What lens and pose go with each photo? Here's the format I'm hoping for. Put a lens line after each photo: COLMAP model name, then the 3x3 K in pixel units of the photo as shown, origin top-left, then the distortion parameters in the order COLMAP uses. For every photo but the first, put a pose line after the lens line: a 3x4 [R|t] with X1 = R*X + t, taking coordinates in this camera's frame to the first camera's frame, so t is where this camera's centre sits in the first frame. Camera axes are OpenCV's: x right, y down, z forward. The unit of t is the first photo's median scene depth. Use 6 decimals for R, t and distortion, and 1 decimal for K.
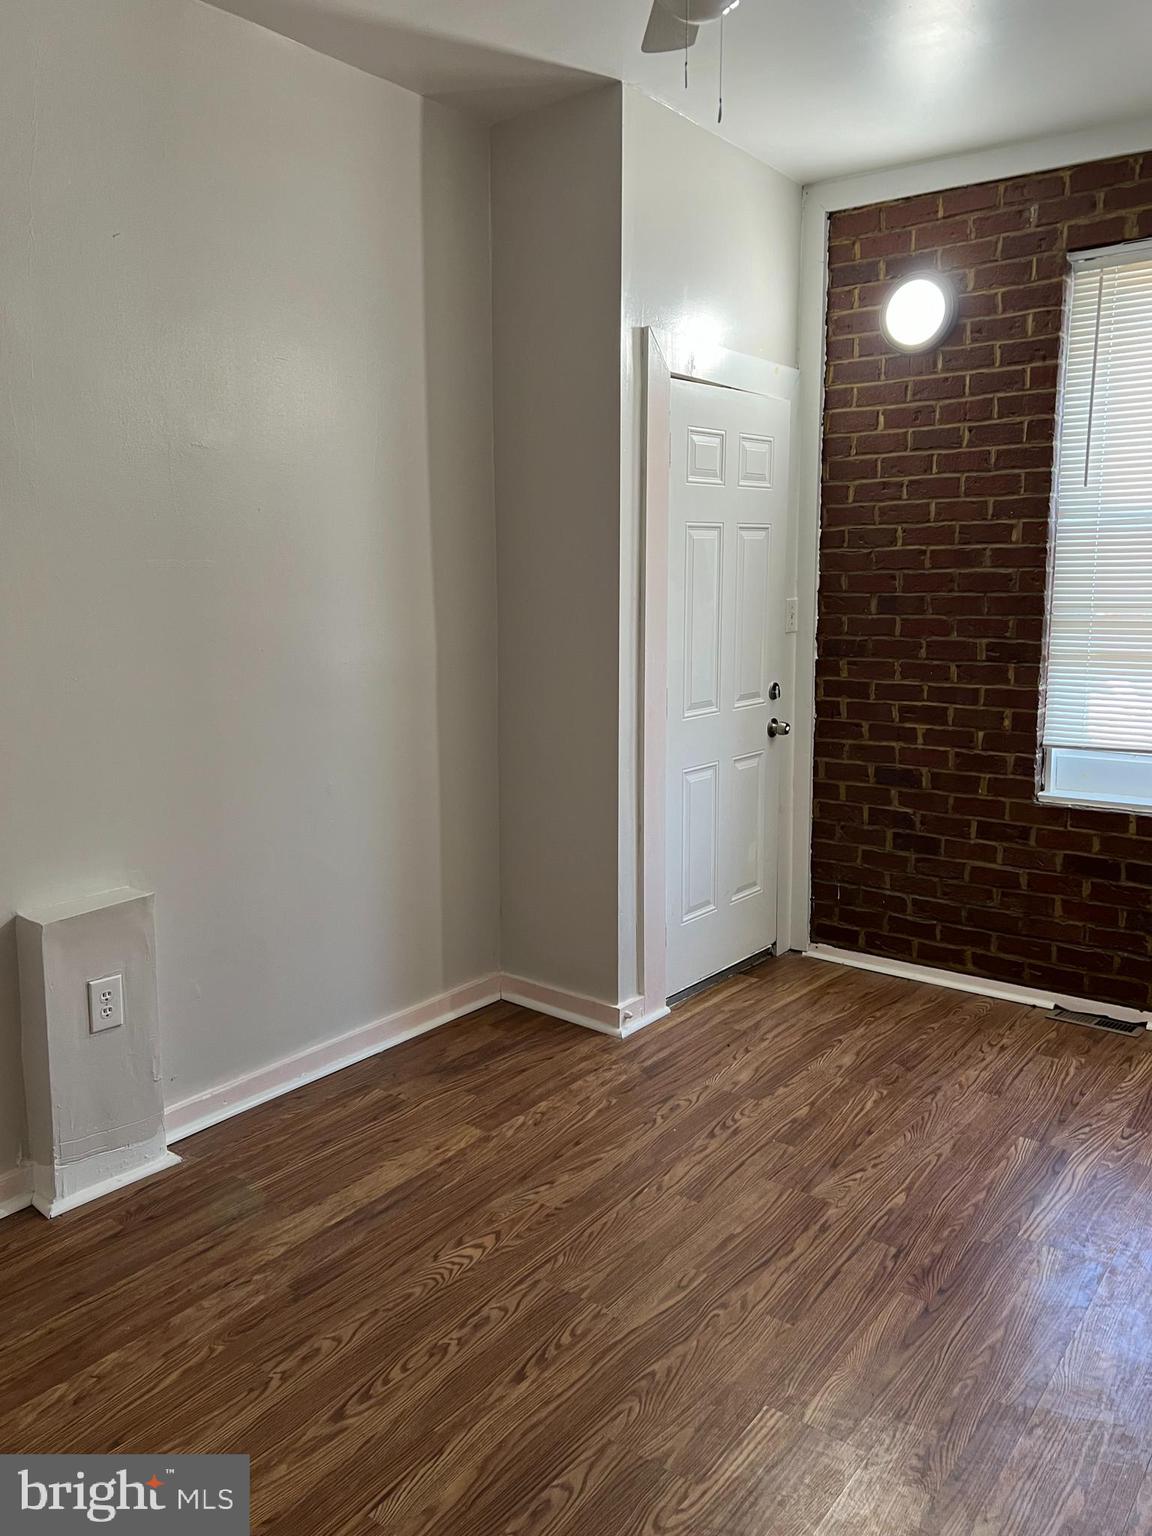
lens RADIAL K [[1153.1, 0, 570.7], [0, 1153.1, 770.2], [0, 0, 1]] dist [0.000161, -0.002231]
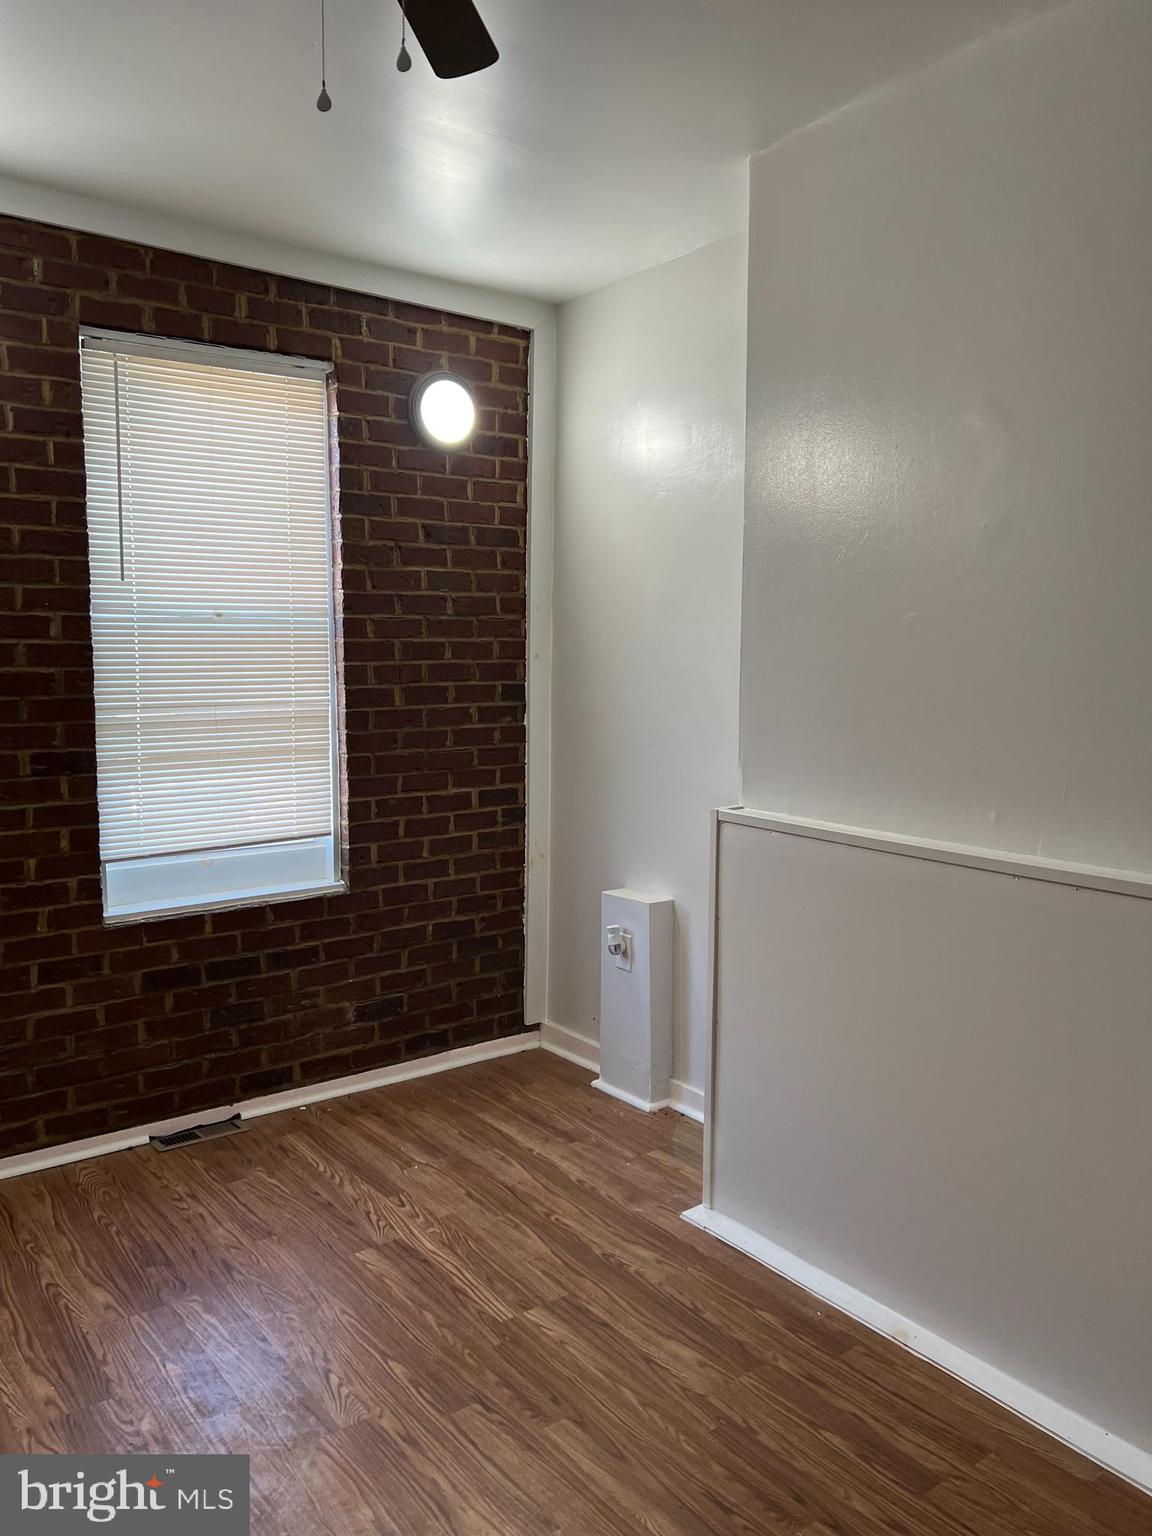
lens RADIAL K [[1158.4, 0, 575.7], [0, 1158.4, 785.6], [0, 0, 1]] dist [0.003375, -0.000017]
pose [[0.269831, -0.105713, 0.957087, -0.359020], [0.157210, 0.985455, 0.064524, -0.082512], [-0.949988, 0.133053, 0.282525, 0.395049]]
